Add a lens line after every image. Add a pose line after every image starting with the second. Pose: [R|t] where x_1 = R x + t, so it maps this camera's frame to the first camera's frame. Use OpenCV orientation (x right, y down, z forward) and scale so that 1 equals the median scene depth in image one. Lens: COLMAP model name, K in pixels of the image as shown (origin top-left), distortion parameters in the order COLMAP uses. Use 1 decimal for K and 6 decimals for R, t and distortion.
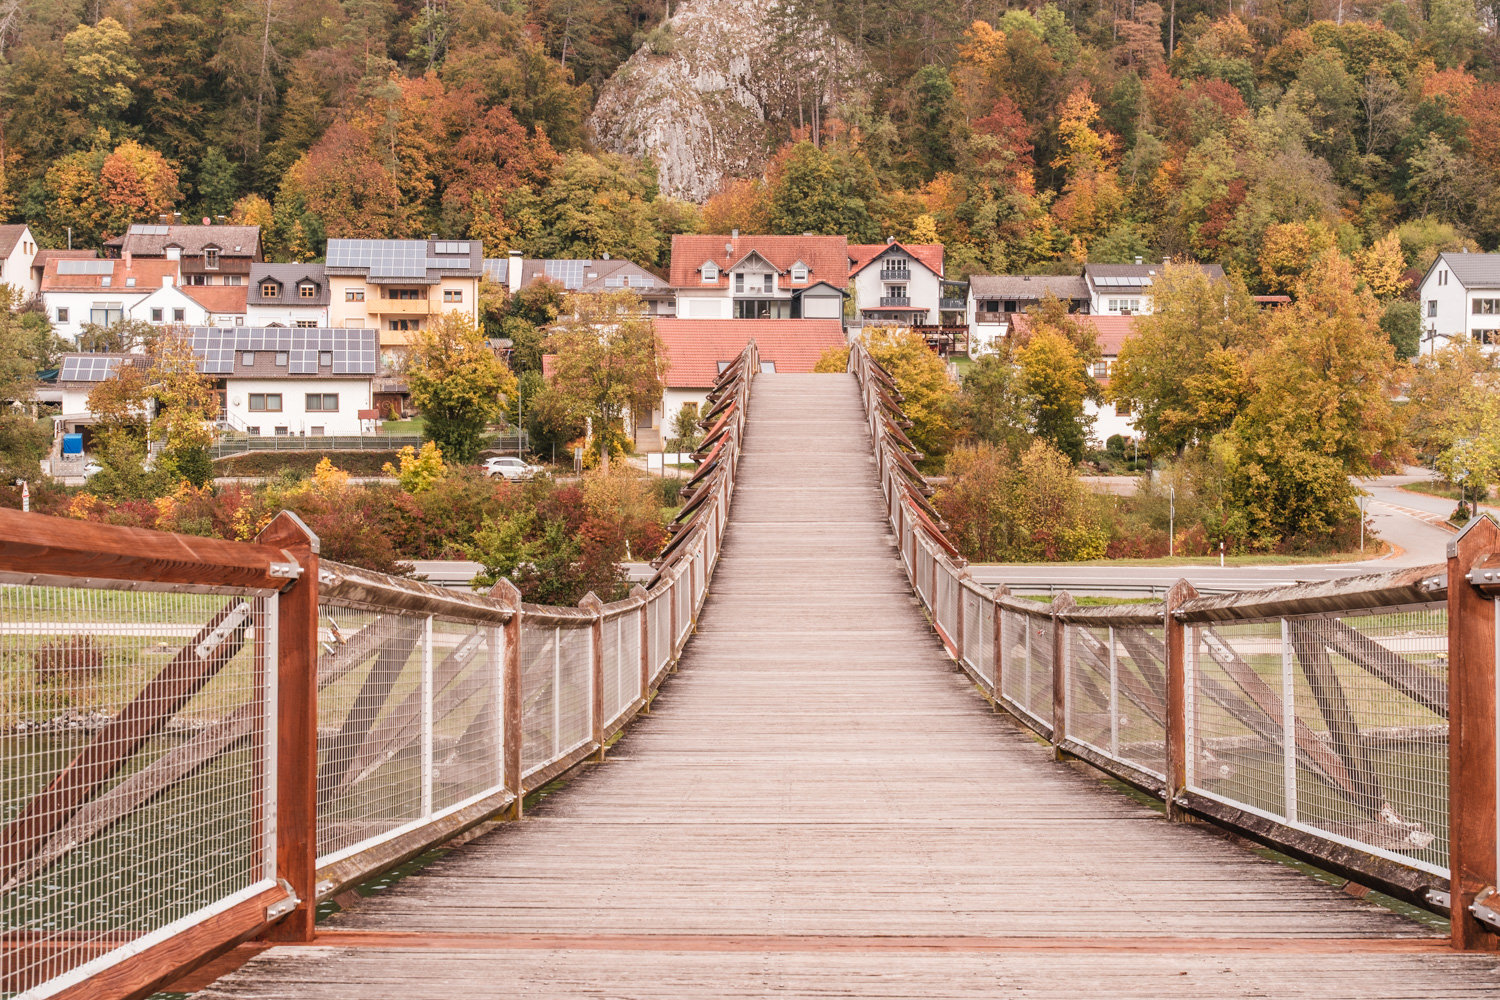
lens RADIAL K [[2156.4, 0, 750.0], [0, 2156.4, 500.0], [0, 0, 1]] dist [0.032089, -0.124997]
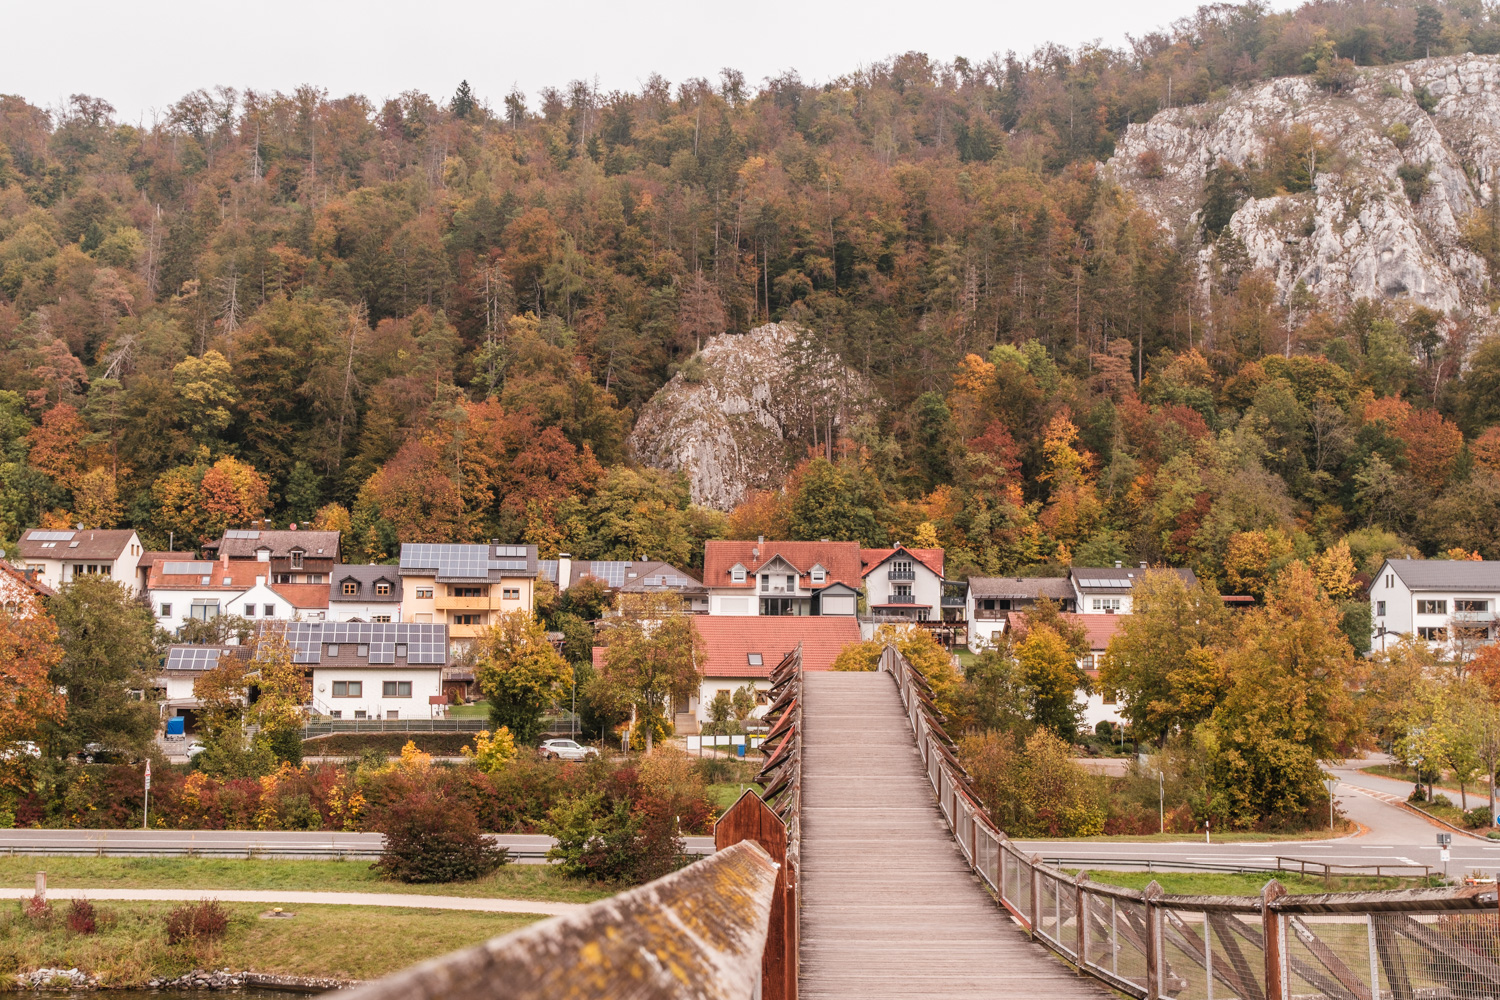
lens RADIAL K [[1943.1, 0, 750.0], [0, 1943.1, 500.0], [0, 0, 1]] dist [0.041101, -0.088522]
pose [[0.999974, 0.003272, -0.006398, -0.004951], [-0.004134, 0.990169, -0.139815, -0.001090], [0.005878, 0.139838, 0.990157, -0.010649]]
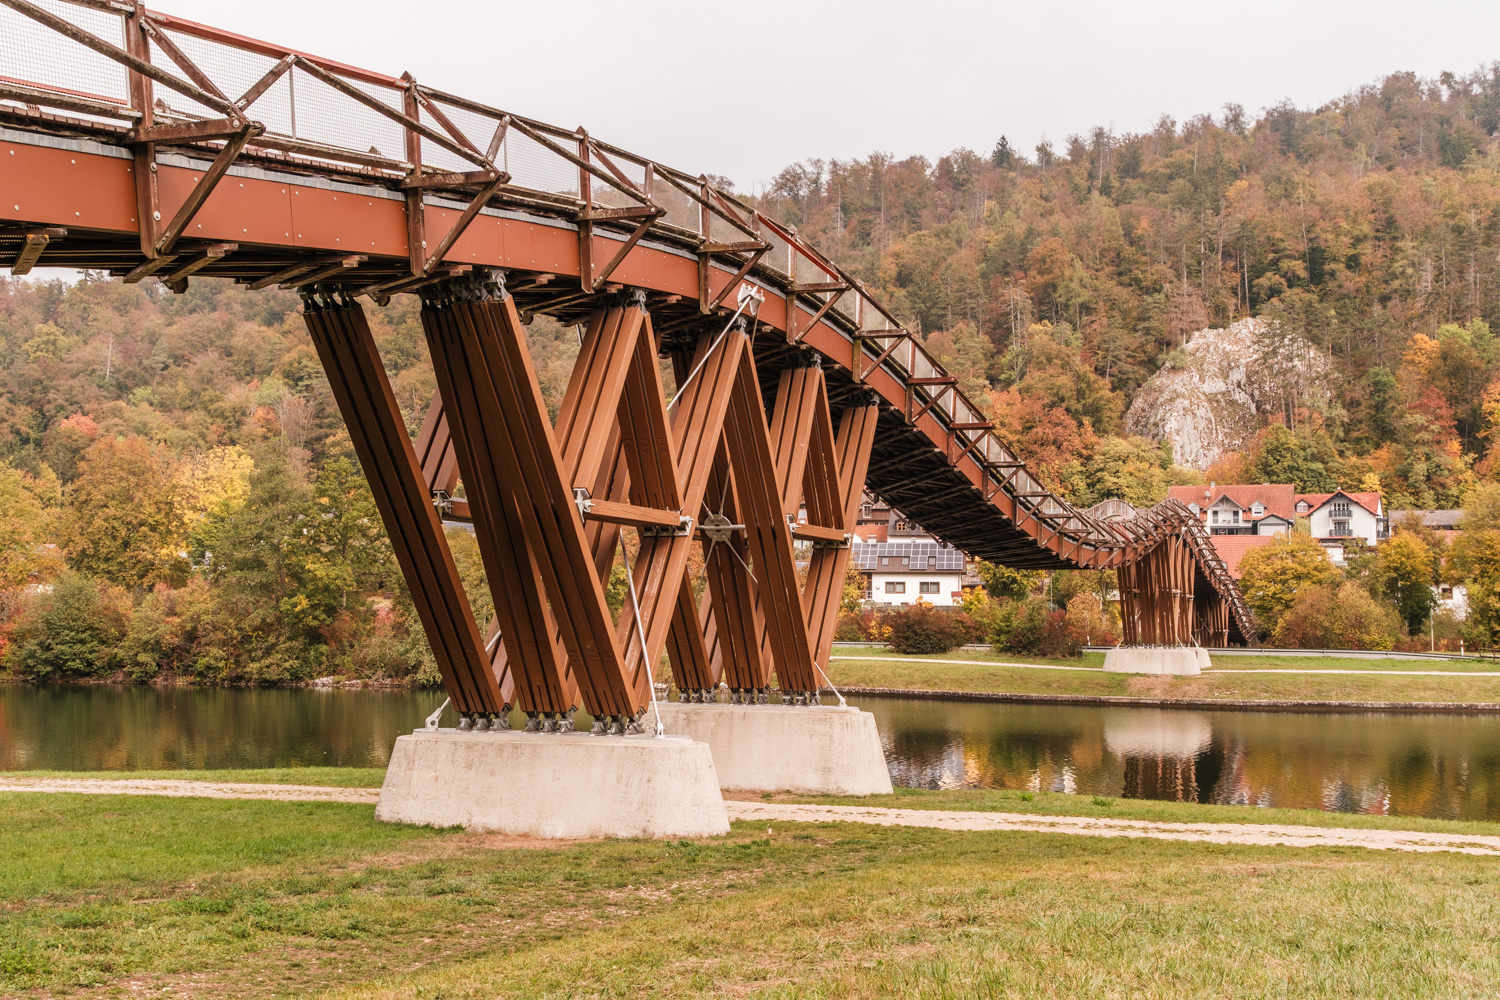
lens RADIAL K [[1669.2, 0, 750.0], [0, 1669.2, 500.0], [0, 0, 1]] dist [0.063859, -0.038113]
pose [[0.950125, -0.020302, -0.311209, 0.038957], [-0.021159, 0.991384, -0.129270, 0.032883], [0.311152, 0.129408, 0.941508, -0.136914]]
